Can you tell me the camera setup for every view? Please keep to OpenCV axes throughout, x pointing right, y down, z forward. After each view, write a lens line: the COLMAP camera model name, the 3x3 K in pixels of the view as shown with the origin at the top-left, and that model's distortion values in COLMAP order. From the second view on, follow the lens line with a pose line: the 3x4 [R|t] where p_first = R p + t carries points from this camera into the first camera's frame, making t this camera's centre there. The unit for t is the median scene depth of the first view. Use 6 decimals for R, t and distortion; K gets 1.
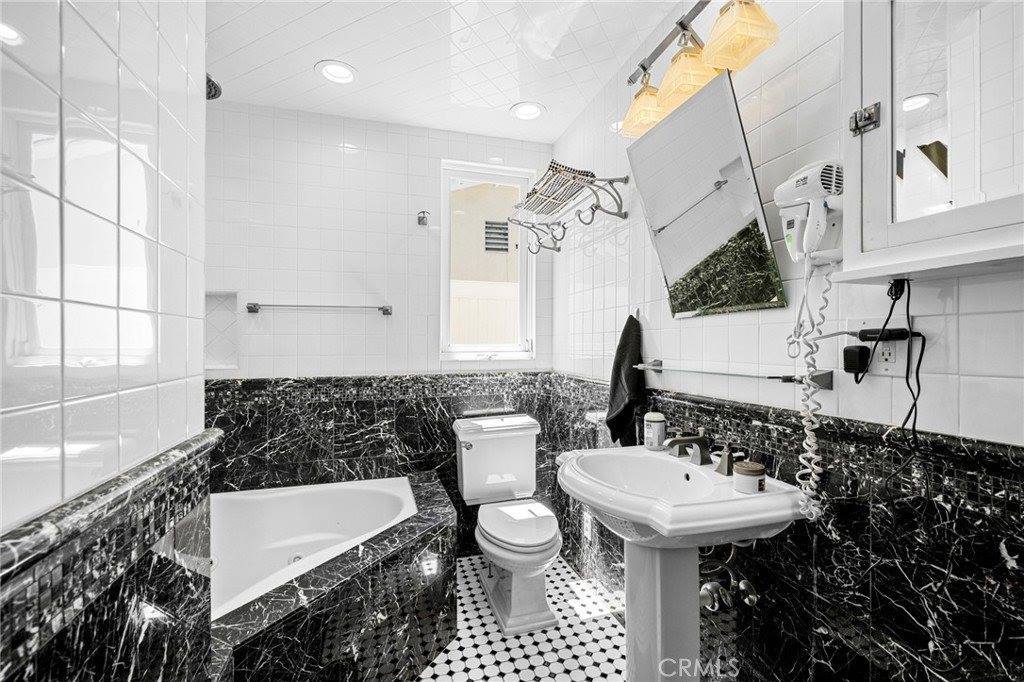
lens RADIAL K [[436.8, 0, 513.7], [0, 436.8, 341.5], [0, 0, 1]] dist [0.002454, 0.000050]
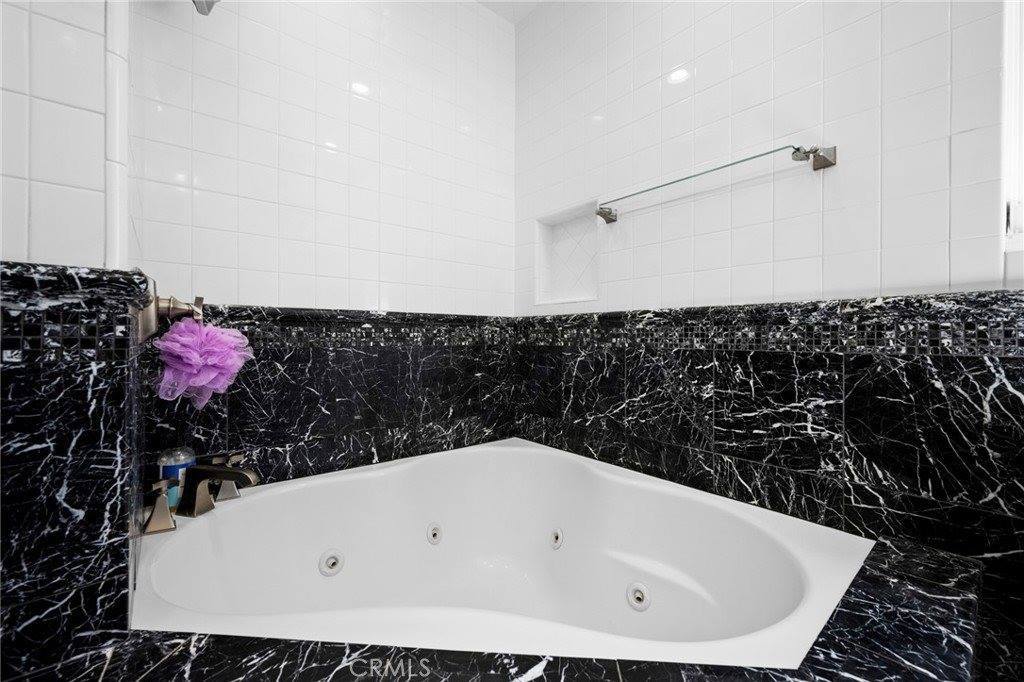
lens RADIAL K [[415.1, 0, 513.8], [0, 415.1, 333.5], [0, 0, 1]] dist [-0.002070, 0.000241]
pose [[0.388185, -0.005239, -0.921567, -0.016540], [-0.001529, 0.999979, -0.006329, 0.120390], [0.921580, 0.003866, 0.388169, 0.556969]]
